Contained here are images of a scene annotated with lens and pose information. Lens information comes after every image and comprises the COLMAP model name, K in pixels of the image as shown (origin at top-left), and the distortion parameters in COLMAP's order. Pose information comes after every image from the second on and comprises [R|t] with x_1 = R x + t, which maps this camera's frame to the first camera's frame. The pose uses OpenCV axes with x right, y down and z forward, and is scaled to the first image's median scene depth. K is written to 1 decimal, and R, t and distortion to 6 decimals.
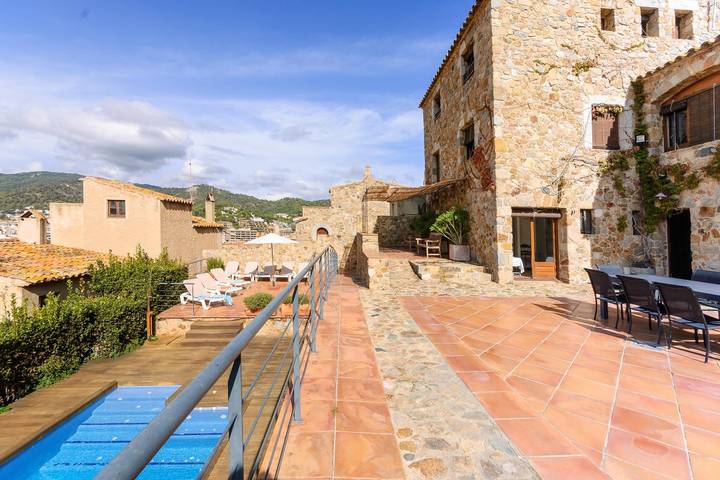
lens RADIAL K [[327.1, 0, 358.9], [0, 327.1, 238.0], [0, 0, 1]] dist [0.014161, -0.000510]
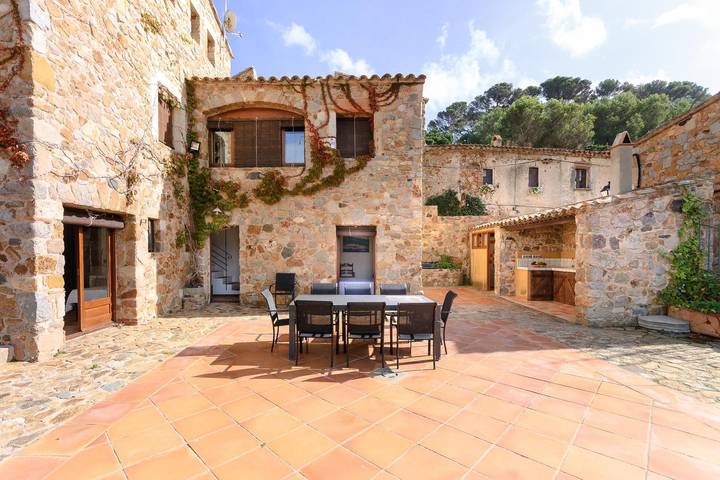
lens RADIAL K [[327.1, 0, 360.0], [0, 327.1, 242.0], [0, 0, 1]] dist [0.014161, -0.000510]
pose [[0.074117, 0.005609, 0.997234, -0.015978], [0.025695, 0.999641, -0.007532, -0.017592], [-0.996919, 0.026182, 0.073946, 0.490418]]
